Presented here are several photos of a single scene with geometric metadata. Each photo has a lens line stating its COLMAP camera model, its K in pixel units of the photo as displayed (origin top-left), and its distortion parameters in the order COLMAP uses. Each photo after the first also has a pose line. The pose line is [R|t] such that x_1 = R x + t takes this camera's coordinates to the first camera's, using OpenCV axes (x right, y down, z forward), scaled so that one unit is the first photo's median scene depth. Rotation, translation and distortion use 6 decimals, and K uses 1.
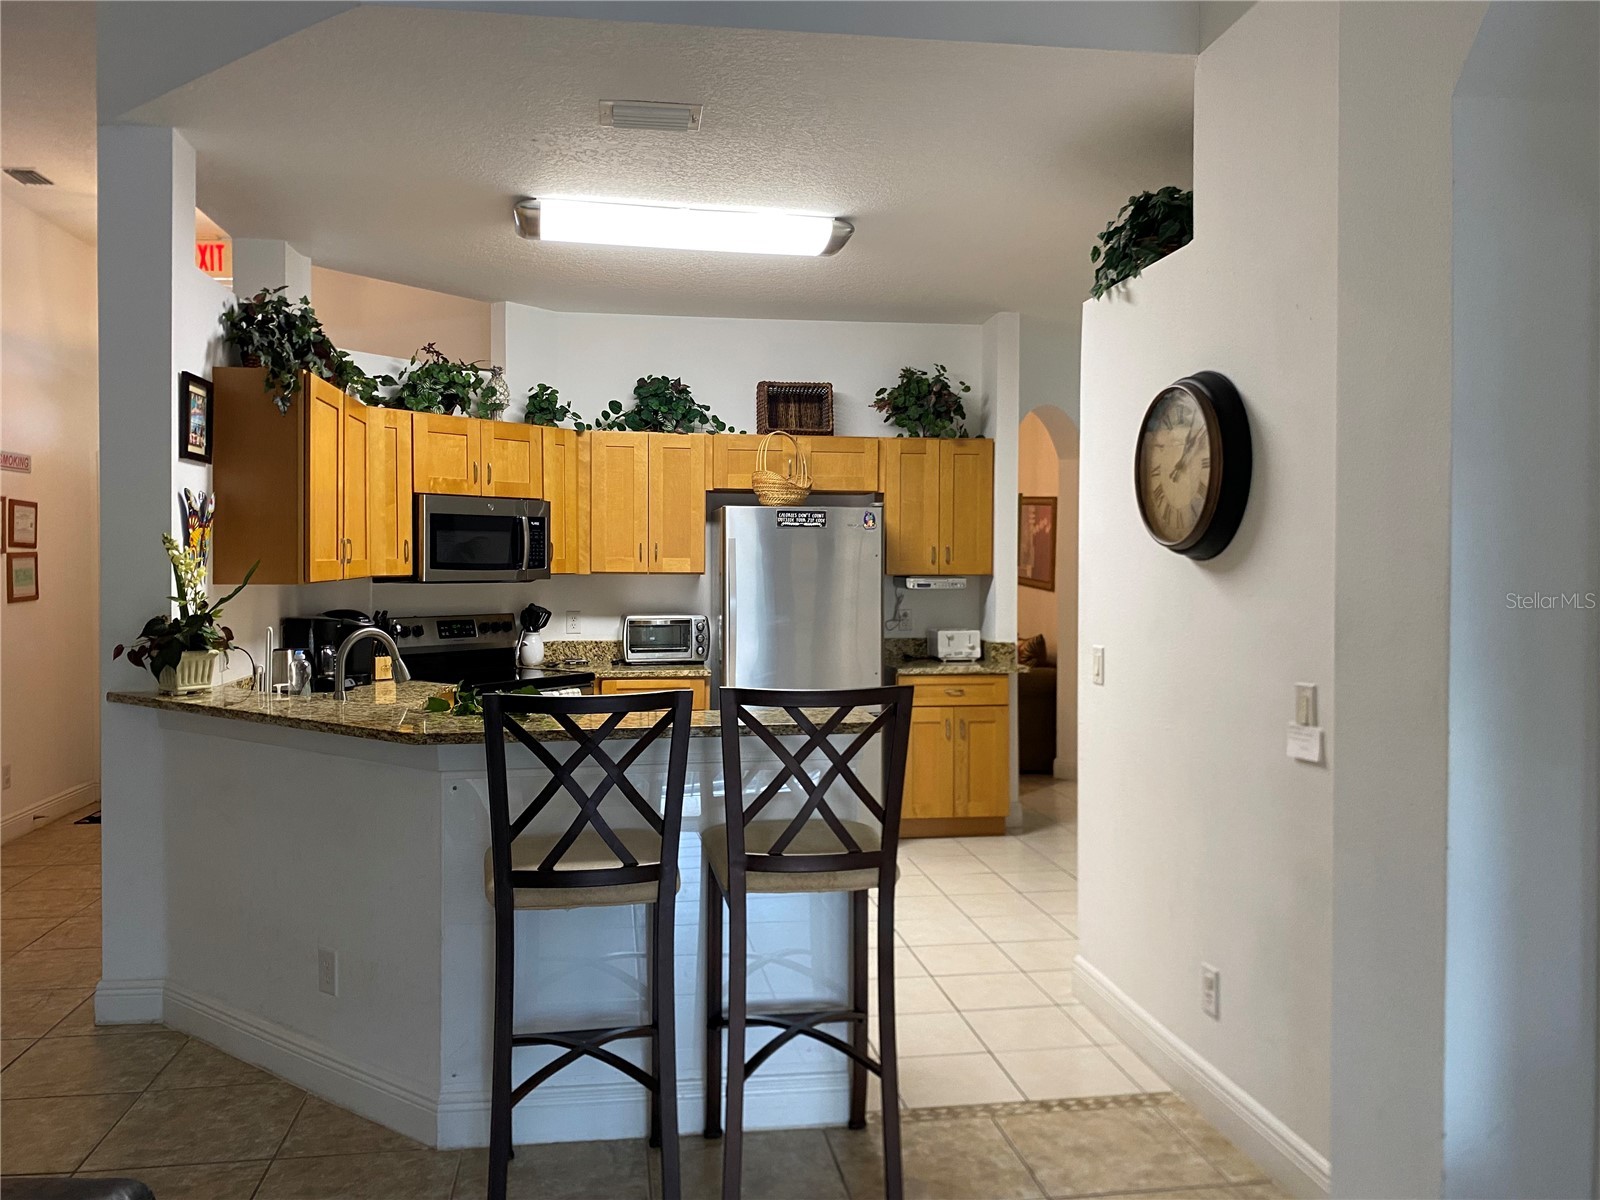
lens RADIAL K [[1215.0, 0, 810.9], [0, 1215.0, 584.0], [0, 0, 1]] dist [0.044766, -0.062682]
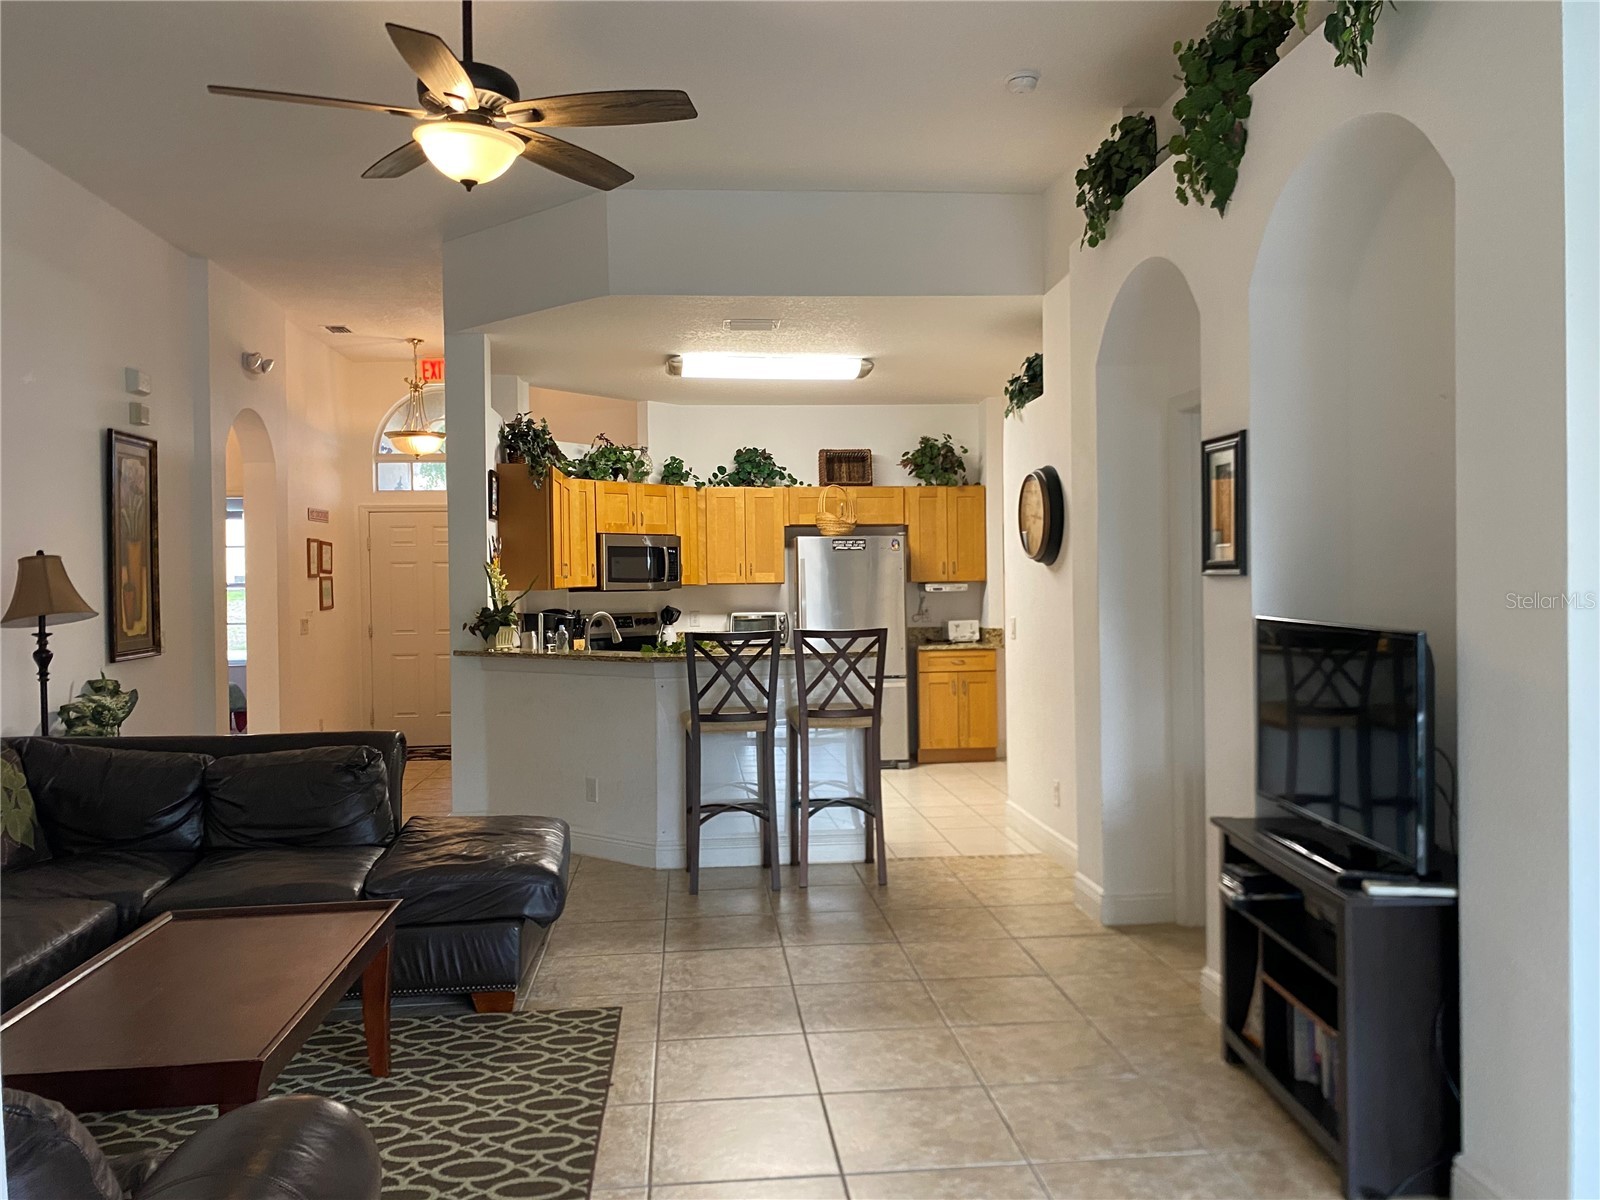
lens RADIAL K [[1215.0, 0, 808.9], [0, 1215.0, 595.3], [0, 0, 1]] dist [0.044766, -0.062682]
pose [[0.997677, -0.016973, -0.065969, 0.041927], [0.016470, 0.999831, -0.008165, 0.020473], [0.066096, 0.007060, 0.997788, -0.506641]]
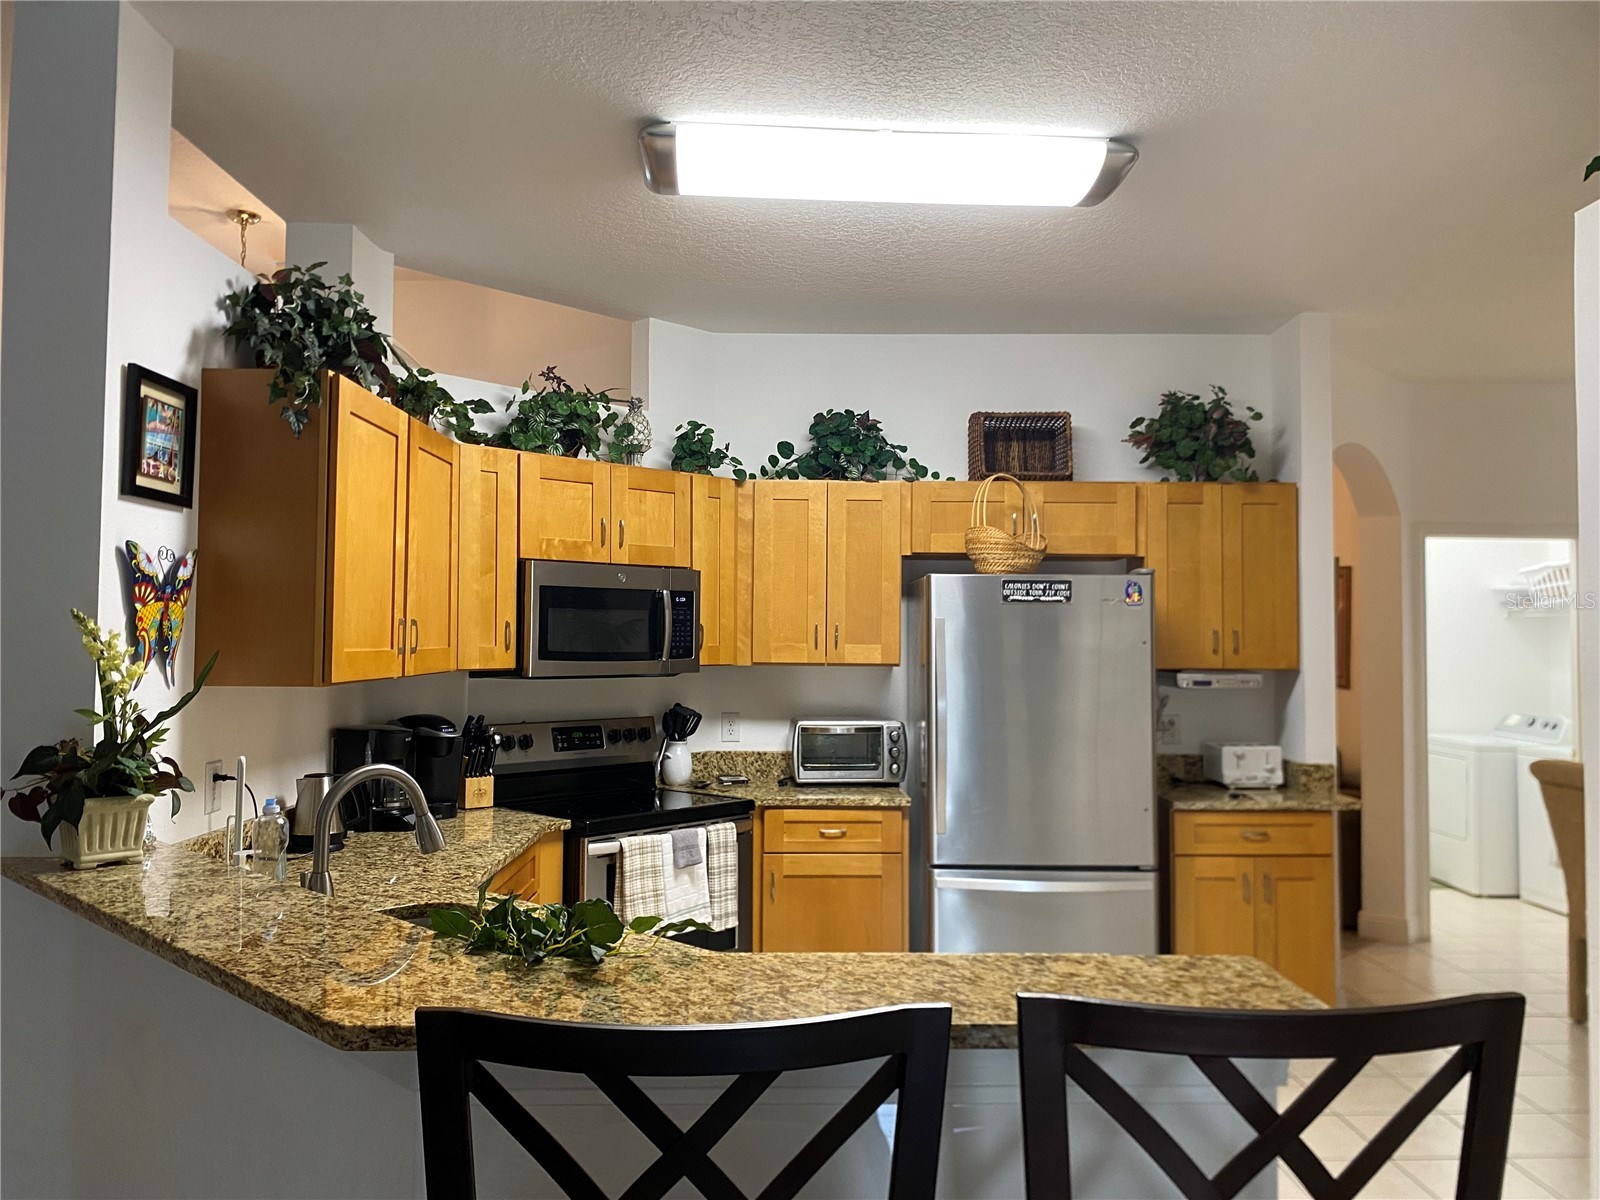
lens RADIAL K [[1215.0, 0, 807.4], [0, 1215.0, 591.4], [0, 0, 1]] dist [0.044766, -0.062682]
pose [[0.989306, -0.003847, -0.145802, -0.039442], [-0.005179, 0.998095, -0.061472, -0.008929], [0.145761, 0.061570, 0.987402, 0.279029]]
